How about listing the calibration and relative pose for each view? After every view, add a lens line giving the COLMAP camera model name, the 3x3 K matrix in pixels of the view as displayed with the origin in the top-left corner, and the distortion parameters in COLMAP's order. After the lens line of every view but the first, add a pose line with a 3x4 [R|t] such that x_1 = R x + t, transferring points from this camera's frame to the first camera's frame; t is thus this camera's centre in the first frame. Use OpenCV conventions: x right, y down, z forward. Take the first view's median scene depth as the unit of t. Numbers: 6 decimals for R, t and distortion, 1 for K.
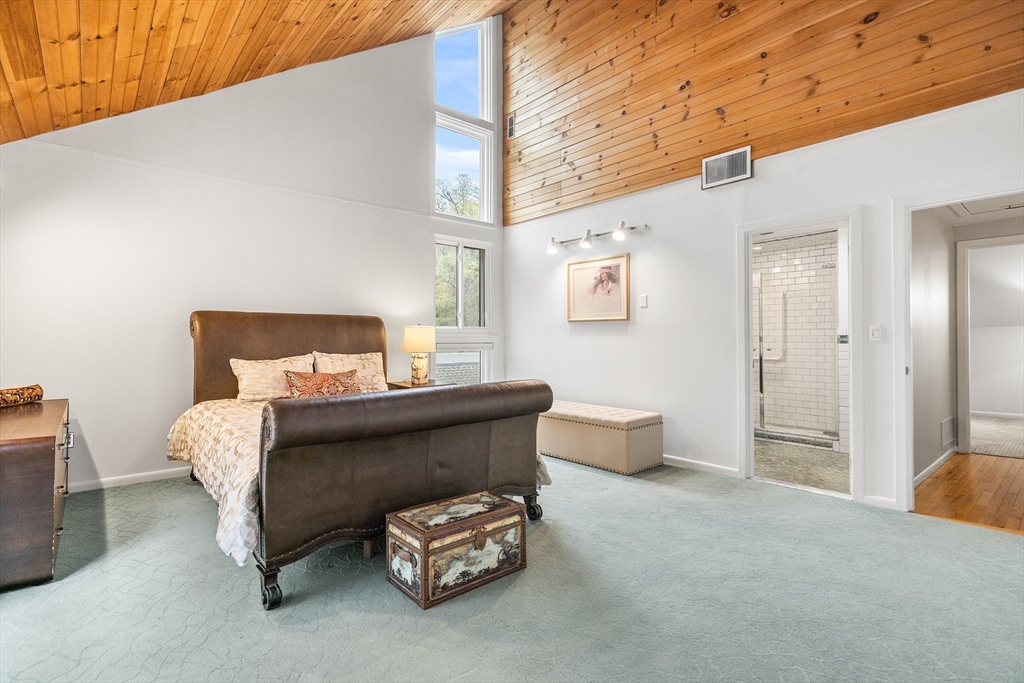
lens RADIAL K [[495.5, 0, 507.7], [0, 495.5, 333.4], [0, 0, 1]] dist [-0.005228, -0.000257]
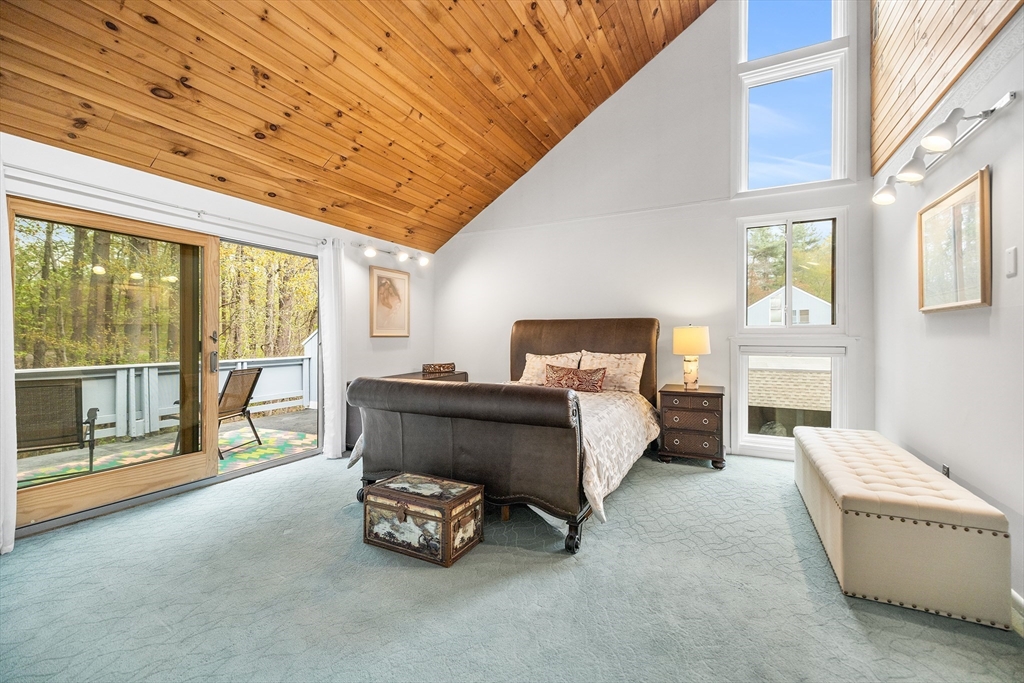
lens RADIAL K [[427.0, 0, 507.6], [0, 427.0, 338.6], [0, 0, 1]] dist [0.003690, -0.001467]
pose [[0.367807, 0.004219, -0.929893, 0.579710], [0.007277, 0.999946, 0.007415, -0.000636], [0.929874, -0.009494, 0.367756, 0.517192]]
